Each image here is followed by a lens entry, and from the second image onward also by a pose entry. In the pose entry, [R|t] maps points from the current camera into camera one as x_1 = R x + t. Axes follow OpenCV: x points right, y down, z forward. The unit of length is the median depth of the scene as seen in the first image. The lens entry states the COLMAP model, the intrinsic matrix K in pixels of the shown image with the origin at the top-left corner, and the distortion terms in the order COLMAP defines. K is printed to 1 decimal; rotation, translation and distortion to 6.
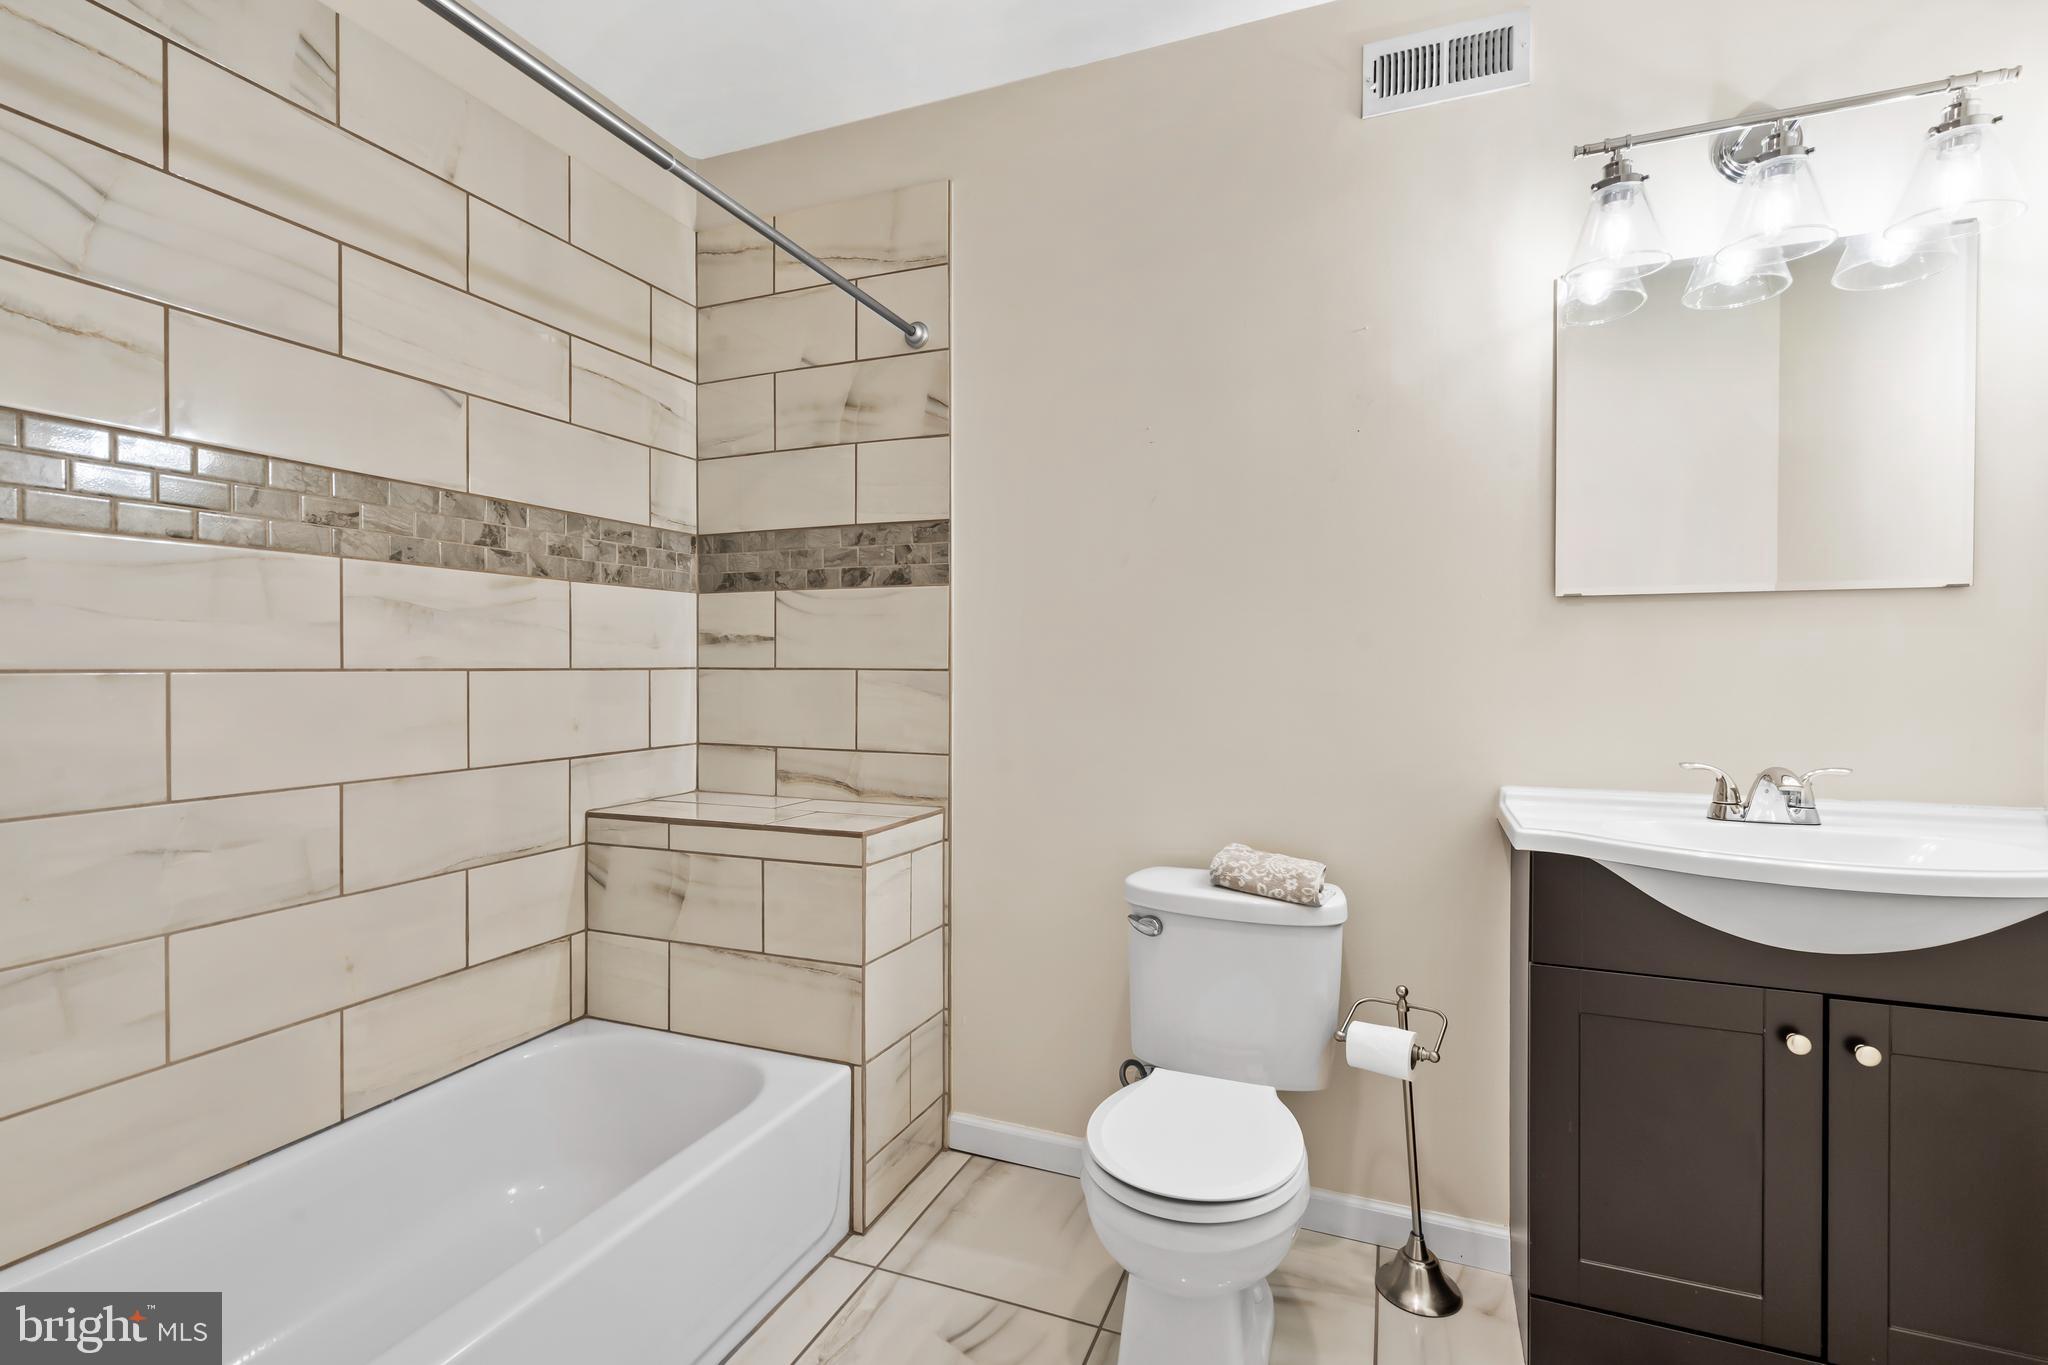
lens RADIAL K [[954.0, 0, 1025.0], [0, 954.0, 680.5], [0, 0, 1]] dist [0.001079, 0.001303]
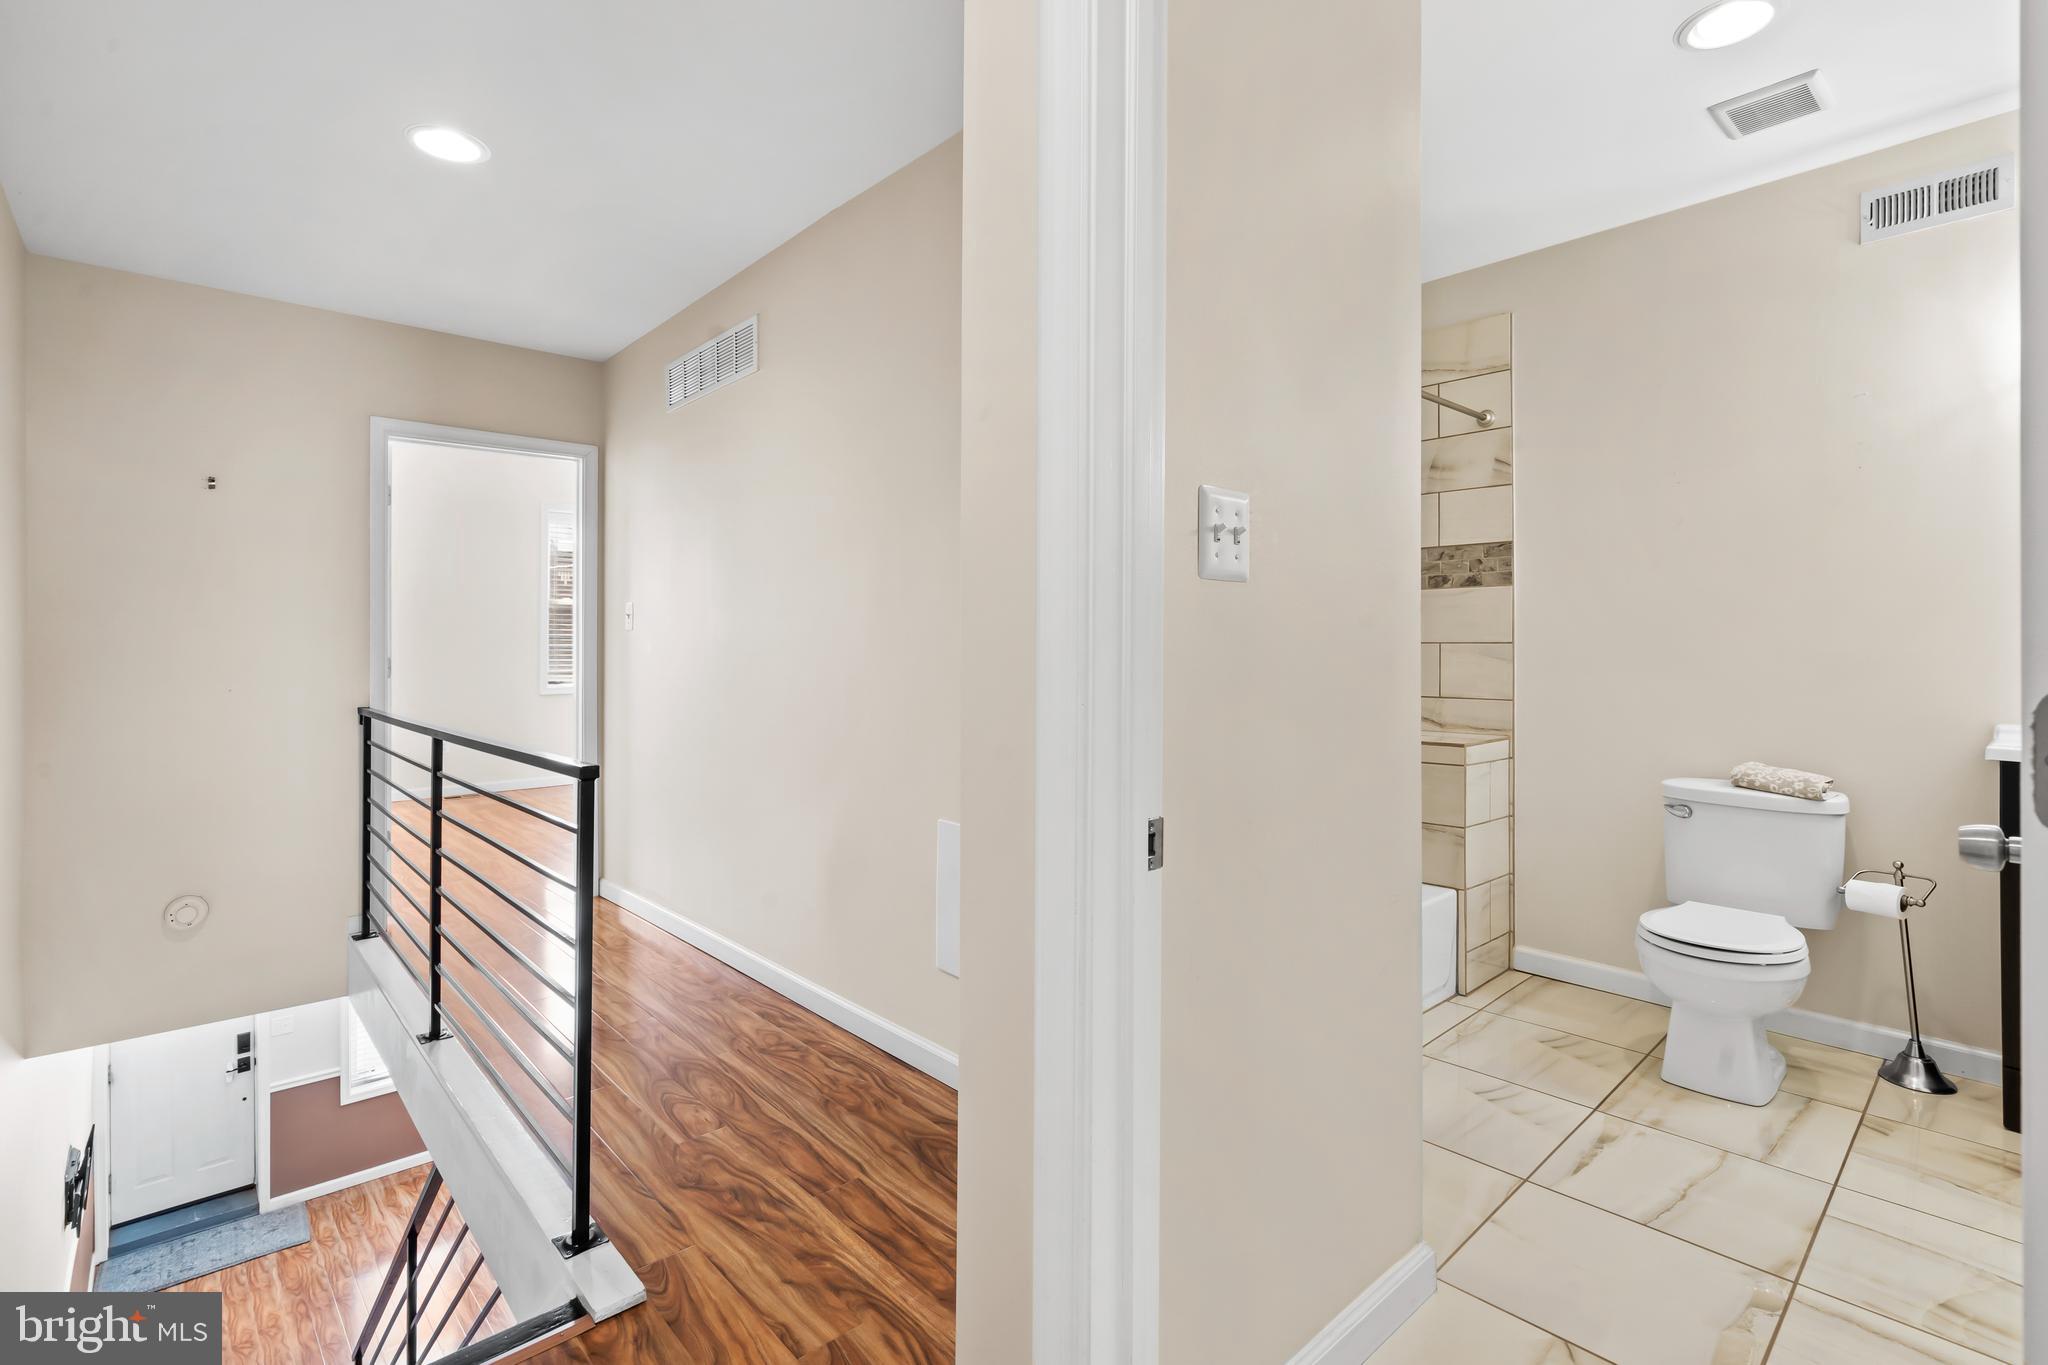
lens RADIAL K [[954.0, 0, 1013.6], [0, 954.0, 649.7], [0, 0, 1]] dist [0.001079, 0.001303]
pose [[0.899522, -0.006266, -0.436830, -0.153880], [0.002002, 0.999946, -0.010223, 0.015935], [0.436871, 0.008321, 0.899486, -0.796153]]
